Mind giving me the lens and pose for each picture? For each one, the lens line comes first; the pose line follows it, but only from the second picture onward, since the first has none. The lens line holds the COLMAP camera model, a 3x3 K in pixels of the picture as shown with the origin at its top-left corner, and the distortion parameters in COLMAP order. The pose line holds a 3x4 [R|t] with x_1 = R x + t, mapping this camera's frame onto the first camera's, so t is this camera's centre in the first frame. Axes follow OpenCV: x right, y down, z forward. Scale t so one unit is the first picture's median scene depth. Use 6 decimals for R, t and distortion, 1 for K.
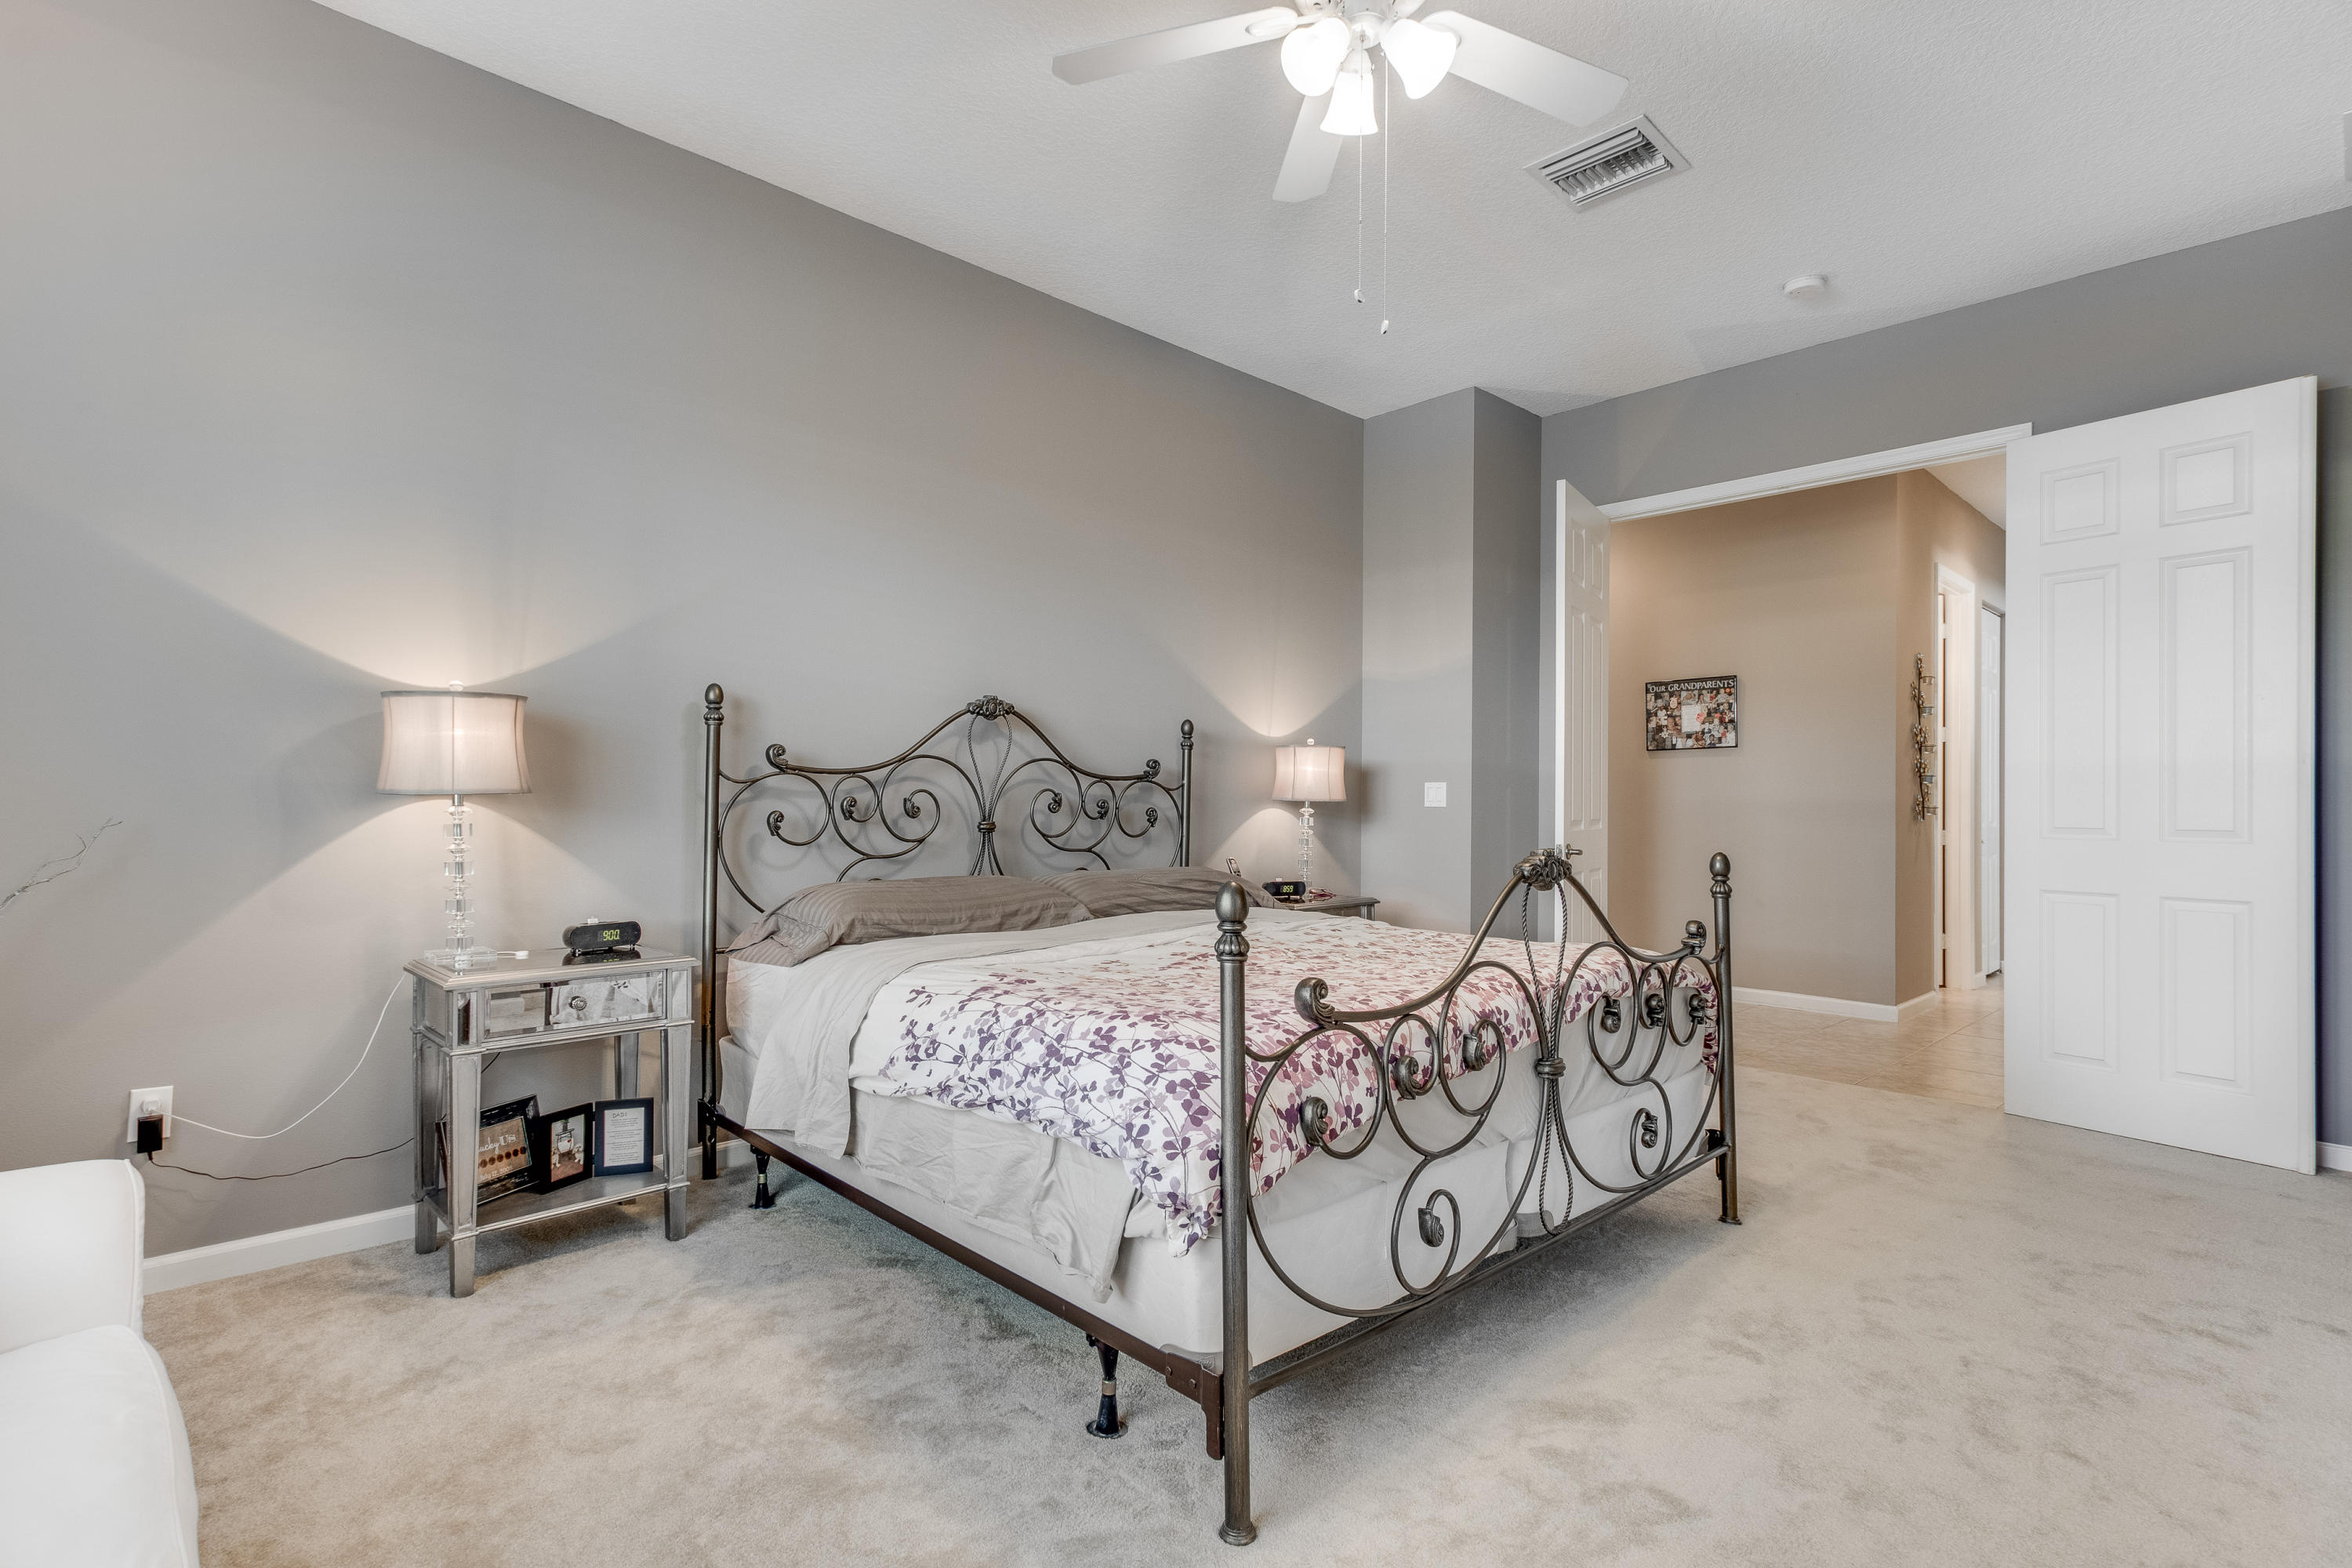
lens RADIAL K [[1115.7, 0, 1176.0], [0, 1115.7, 784.0], [0, 0, 1]] dist [-0.000607, -0.000100]
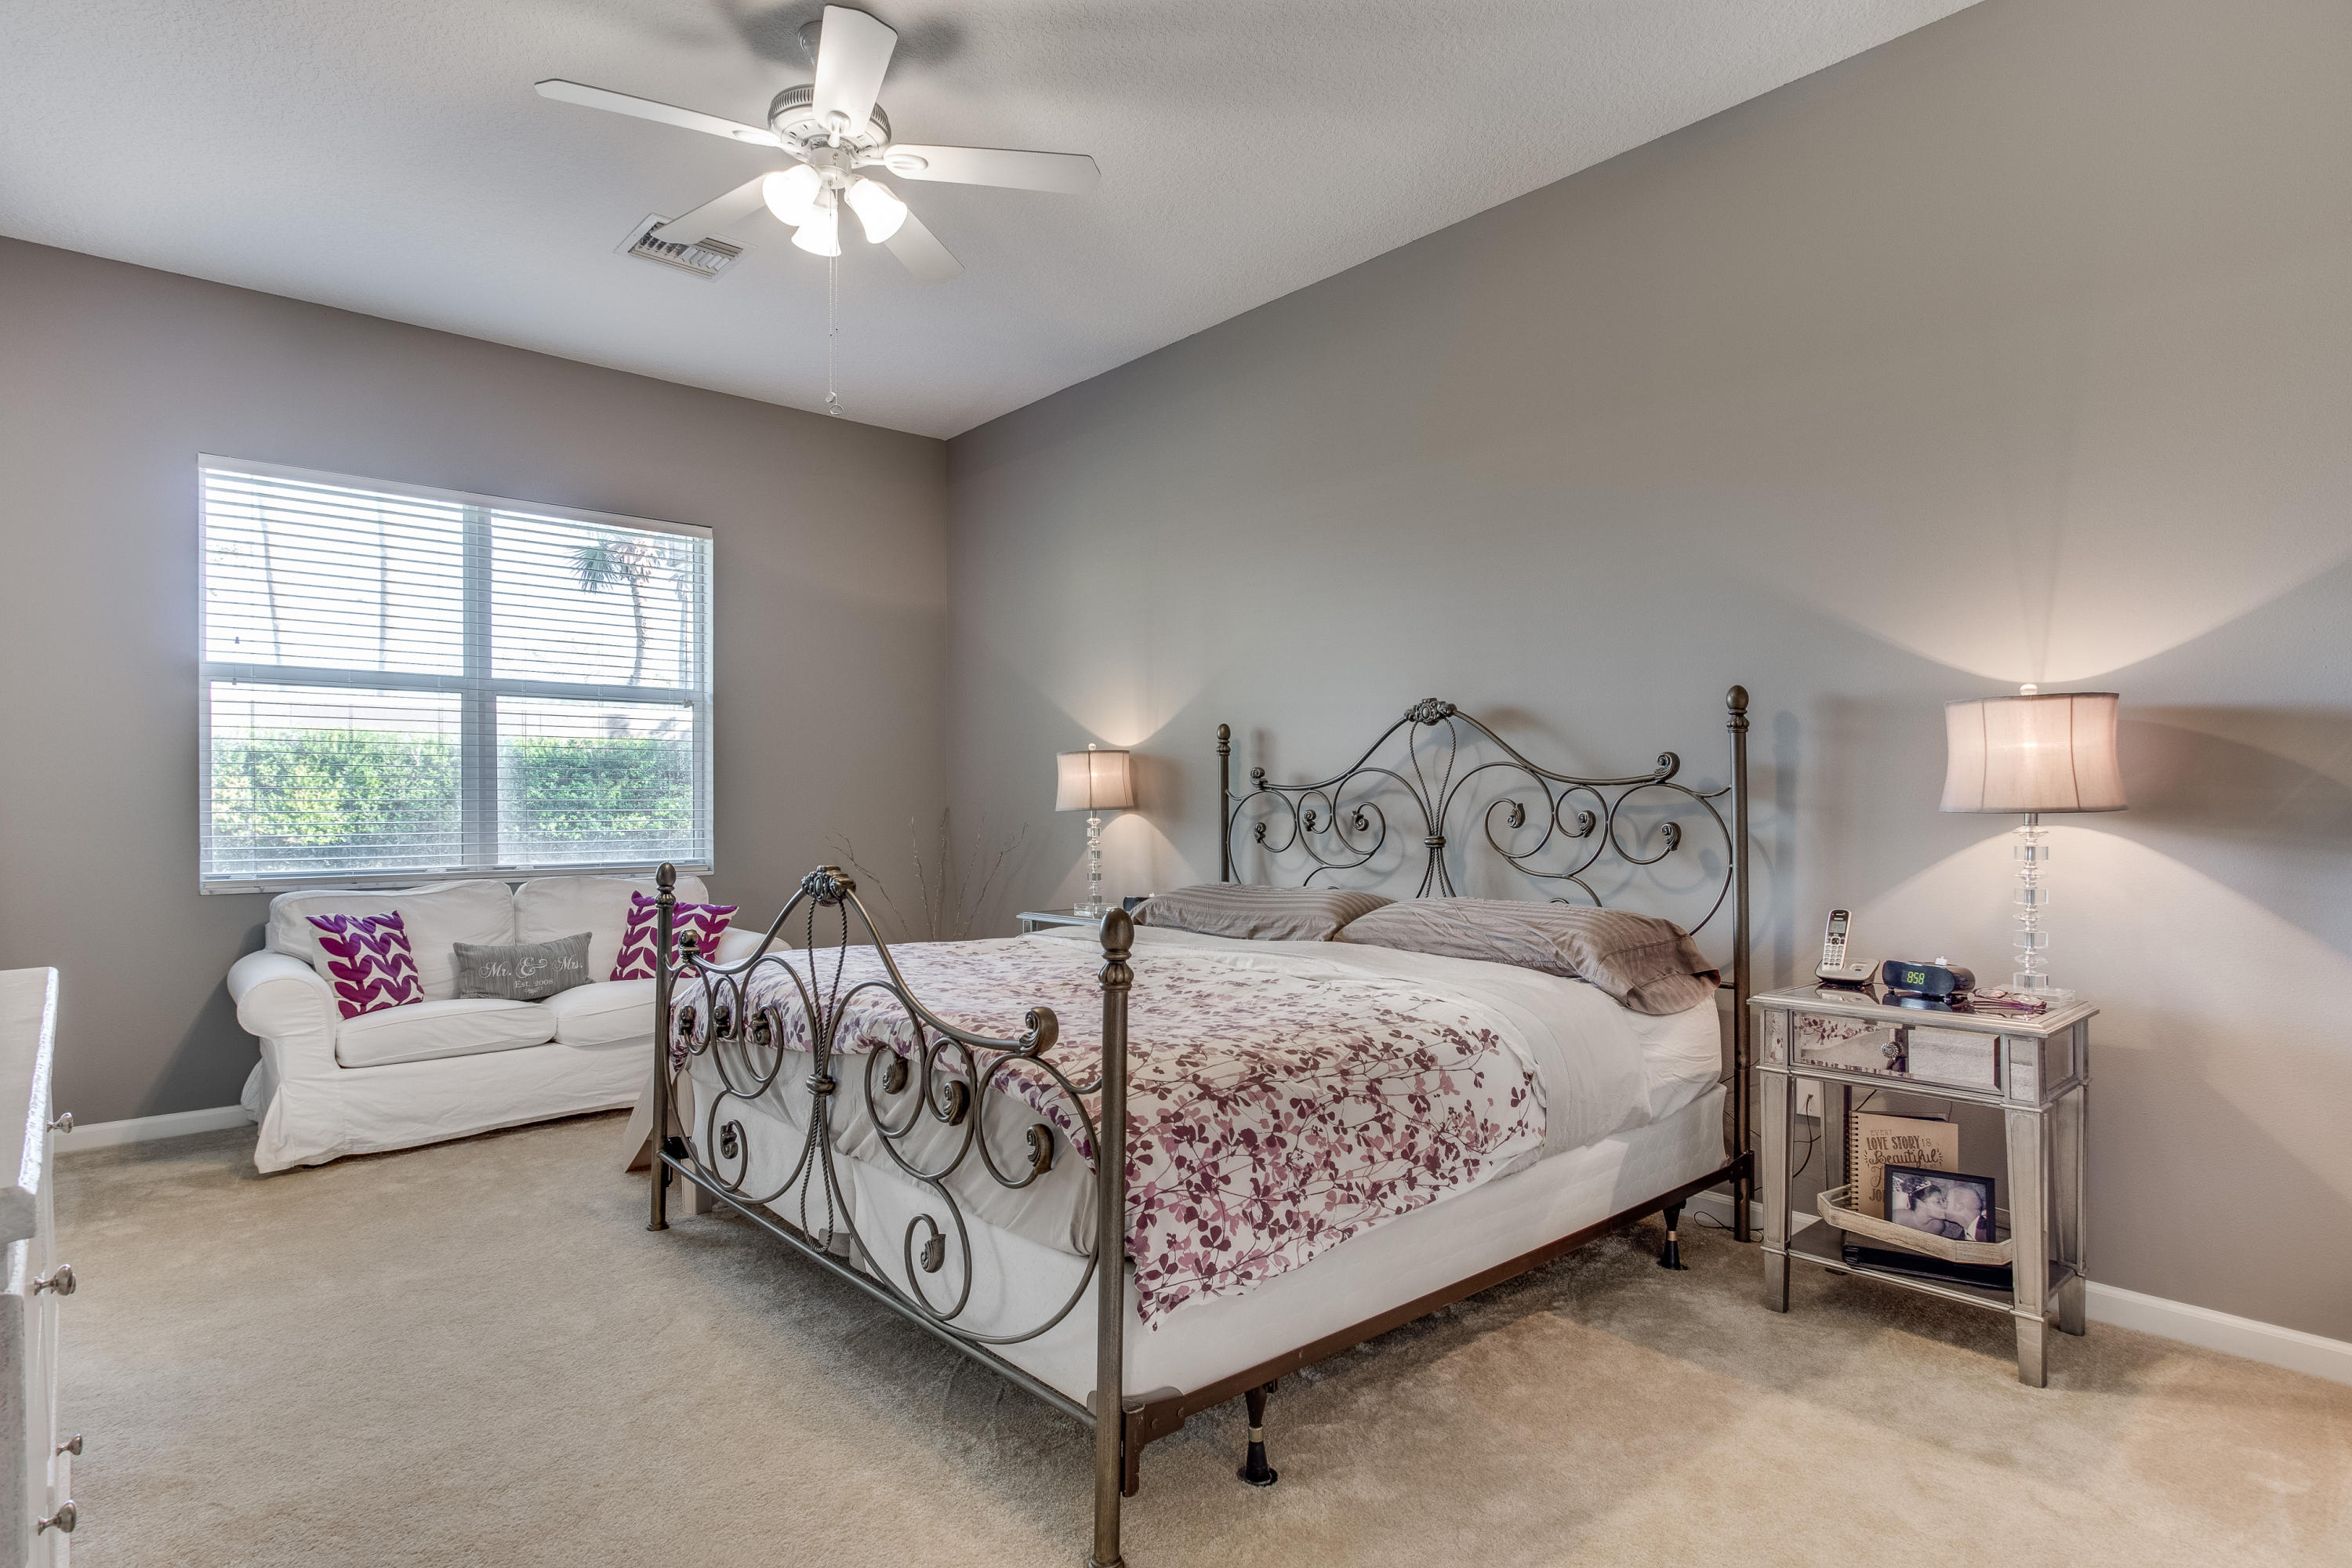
lens RADIAL K [[1264.9, 0, 1176.0], [0, 1264.9, 784.0], [0, 0, 1]] dist [0.000449, 0.000067]
pose [[-0.028547, -0.027609, -0.999211, 0.866030], [0.011581, 0.999542, -0.027949, 0.017733], [0.999525, -0.012370, -0.028214, 0.817167]]
